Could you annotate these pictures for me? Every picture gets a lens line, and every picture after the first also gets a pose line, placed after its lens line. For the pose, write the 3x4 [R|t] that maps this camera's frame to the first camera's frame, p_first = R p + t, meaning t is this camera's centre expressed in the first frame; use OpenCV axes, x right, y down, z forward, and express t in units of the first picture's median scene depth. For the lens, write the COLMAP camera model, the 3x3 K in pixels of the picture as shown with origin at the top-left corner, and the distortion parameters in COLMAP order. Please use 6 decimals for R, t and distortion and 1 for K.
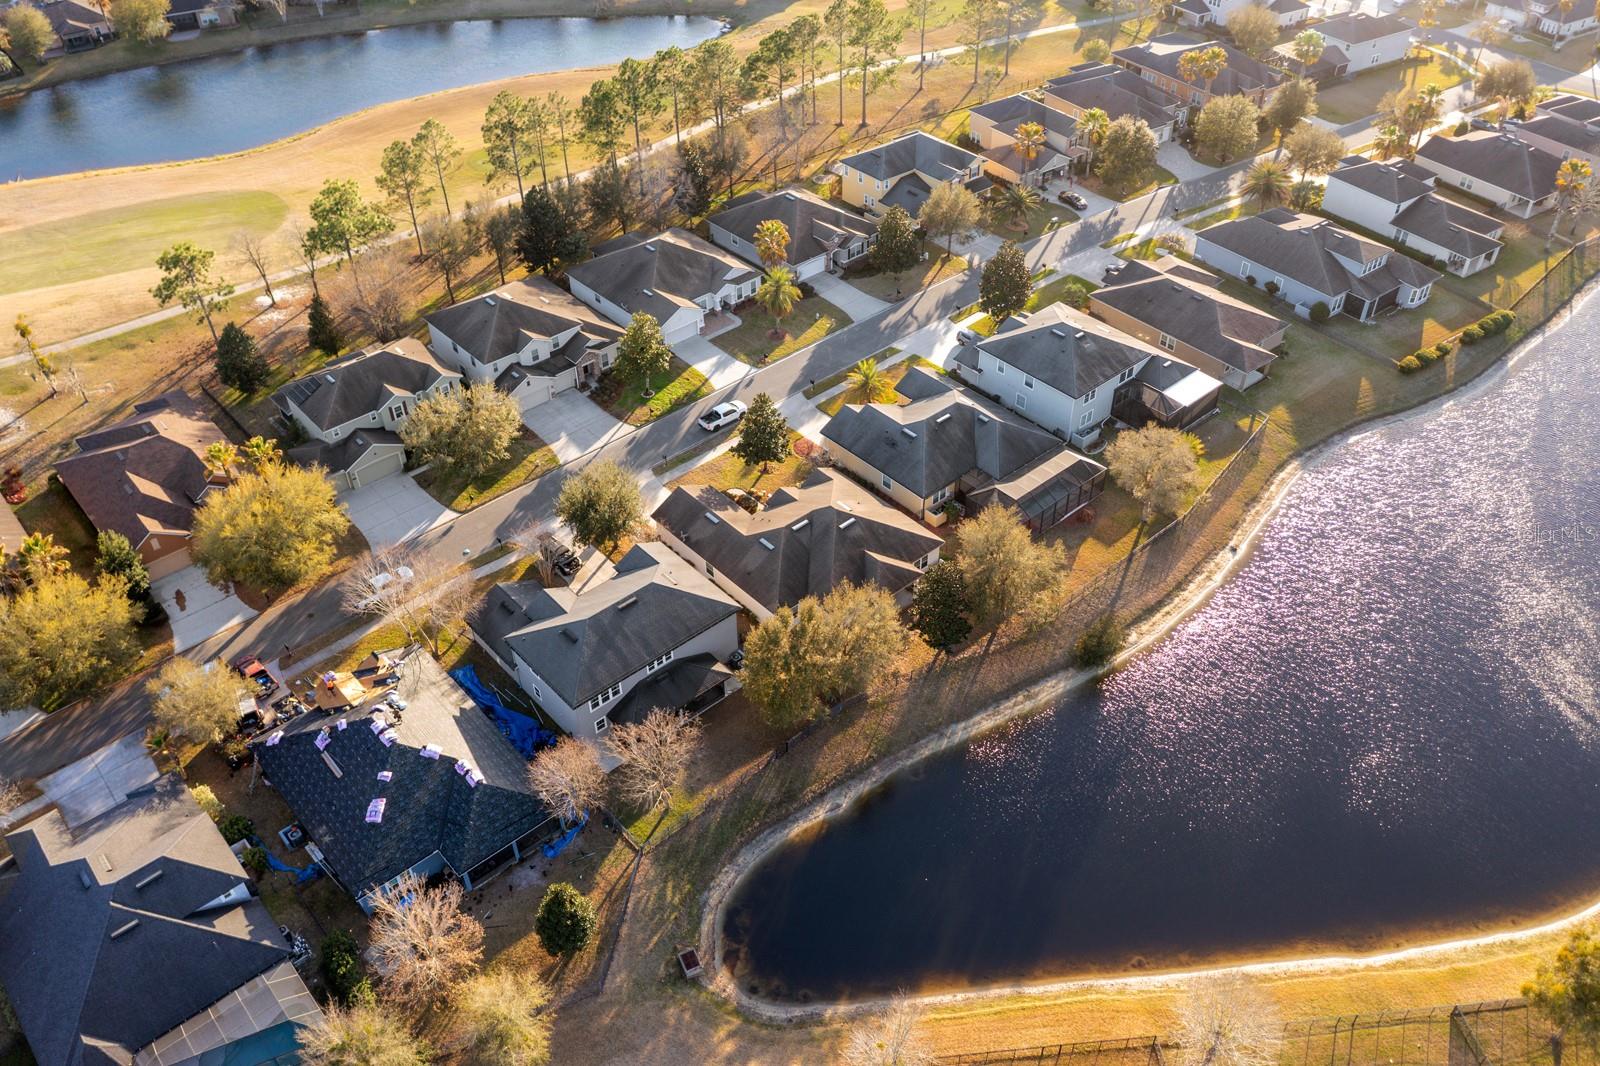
lens RADIAL K [[1256.7, 0, 800.0], [0, 1256.7, 533.0], [0, 0, 1]] dist [-0.007386, -0.006283]
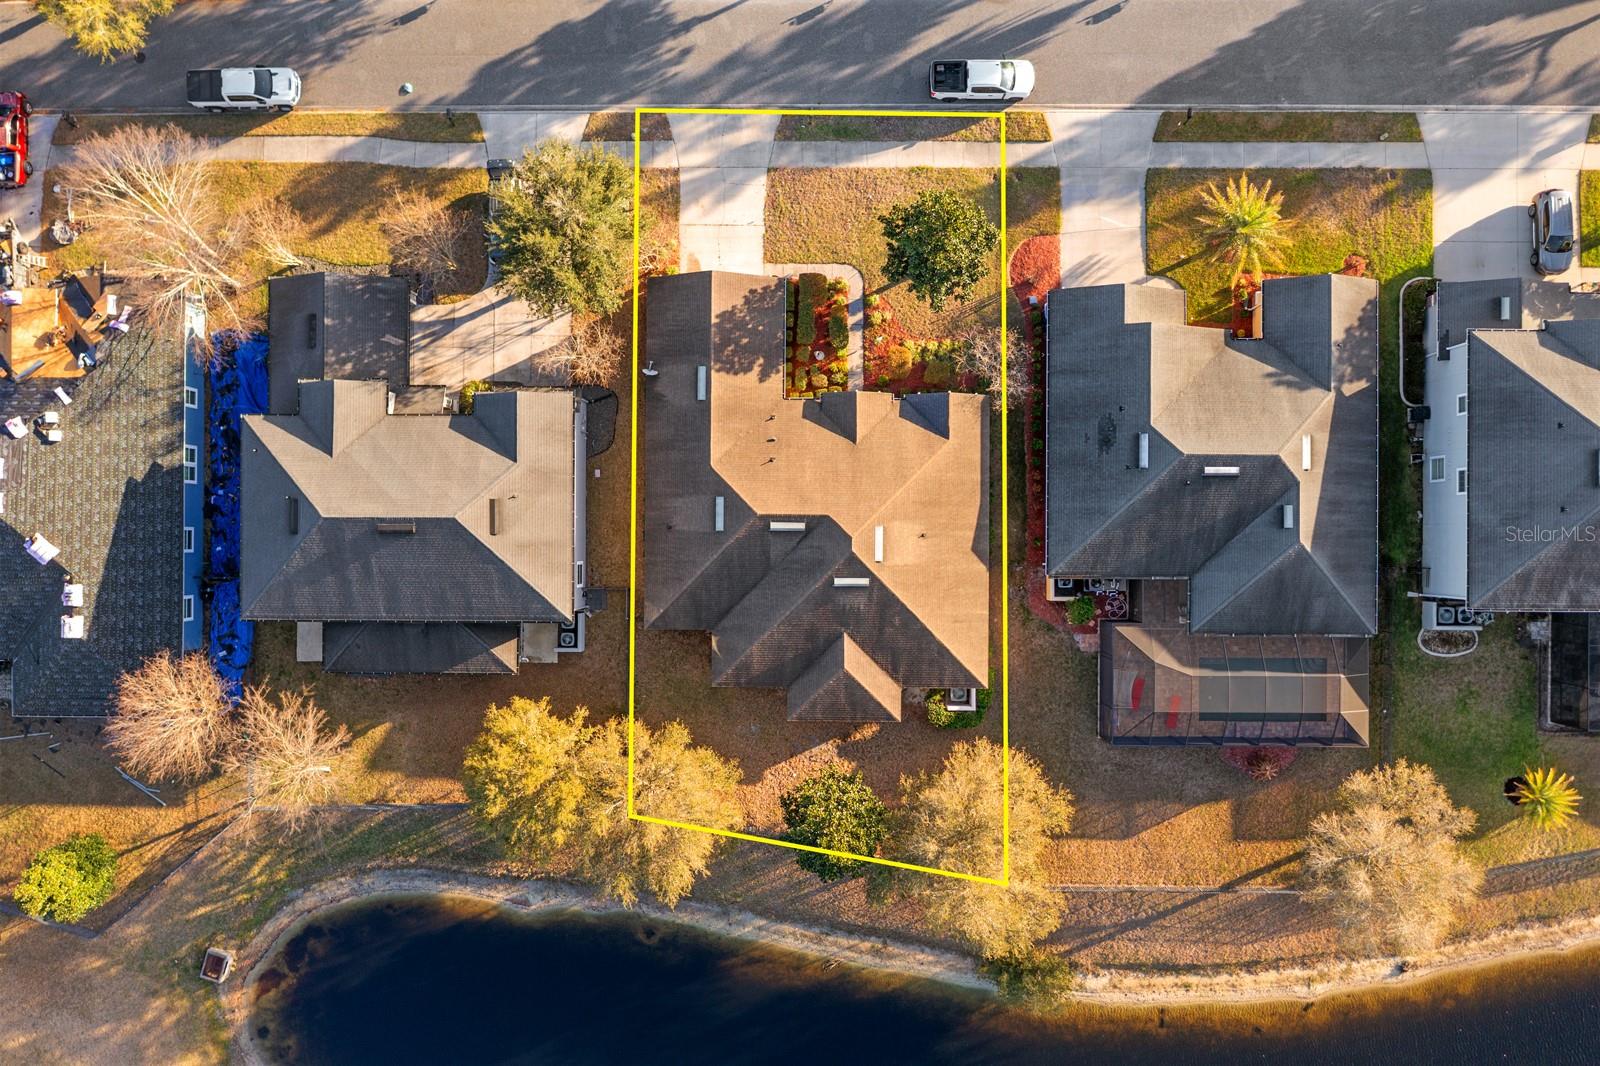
lens RADIAL K [[1256.7, 0, 800.0], [0, 1256.7, 533.0], [0, 0, 1]] dist [-0.007386, -0.006283]
pose [[0.746610, 0.665245, -0.004684, 0.008980], [-0.426073, 0.483569, 0.764606, -0.436968], [0.510916, -0.568867, 0.644480, 0.647630]]
